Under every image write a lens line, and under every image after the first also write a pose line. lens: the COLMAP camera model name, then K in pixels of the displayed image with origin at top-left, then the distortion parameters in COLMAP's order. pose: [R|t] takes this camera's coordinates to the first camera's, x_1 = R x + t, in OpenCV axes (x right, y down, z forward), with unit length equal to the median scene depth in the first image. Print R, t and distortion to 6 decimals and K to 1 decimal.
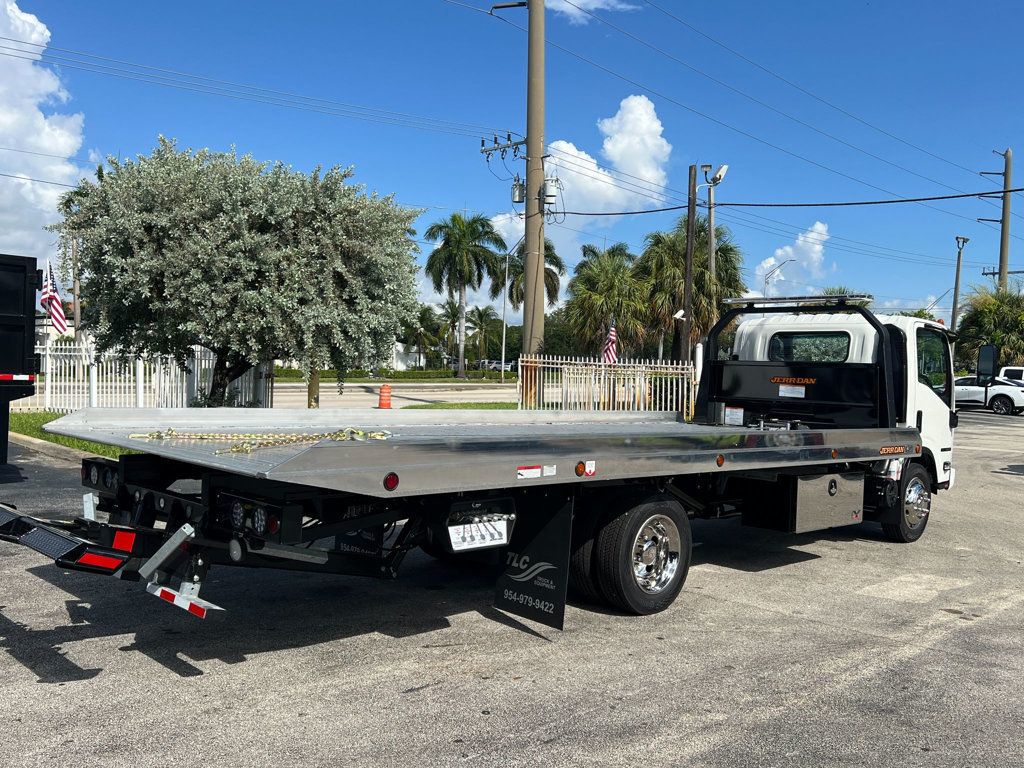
lens RADIAL K [[932.4, 0, 510.9], [0, 932.4, 390.4], [0, 0, 1]] dist [0.033019, 0.000000]
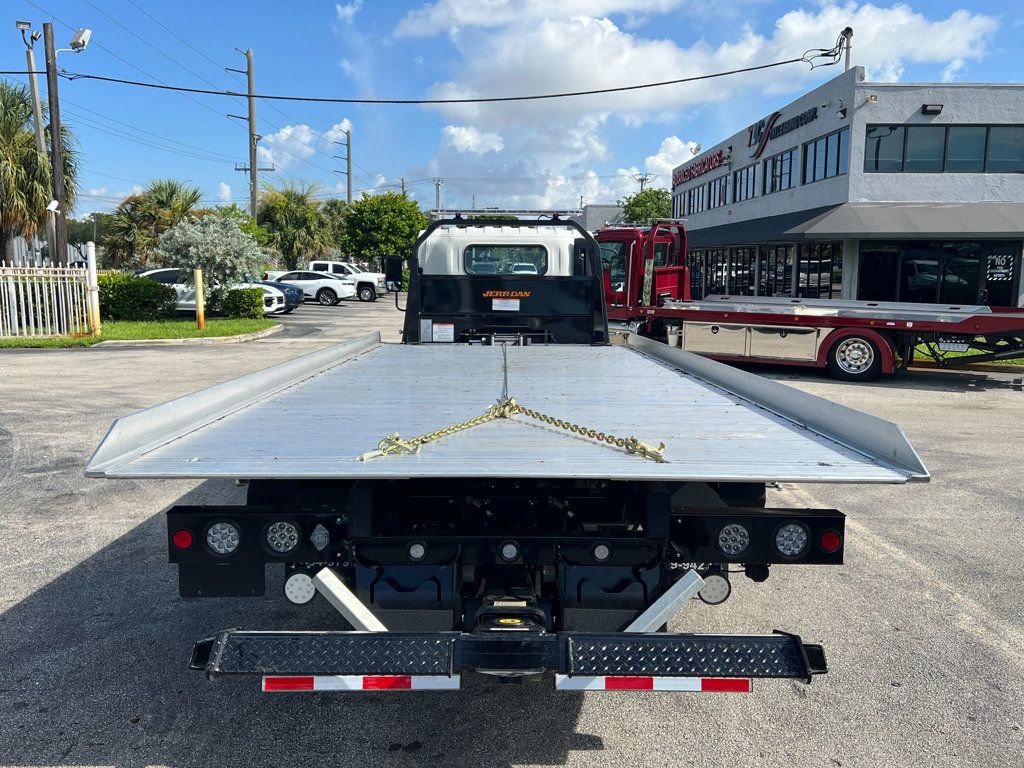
lens RADIAL K [[932.4, 0, 517.1], [0, 932.4, 388.0], [0, 0, 1]] dist [0.033019, 0.000000]
pose [[0.686731, -0.115563, 0.717667, -0.431434], [0.033122, 0.991231, 0.127920, -0.039025], [-0.726157, -0.064076, 0.684537, 0.300153]]
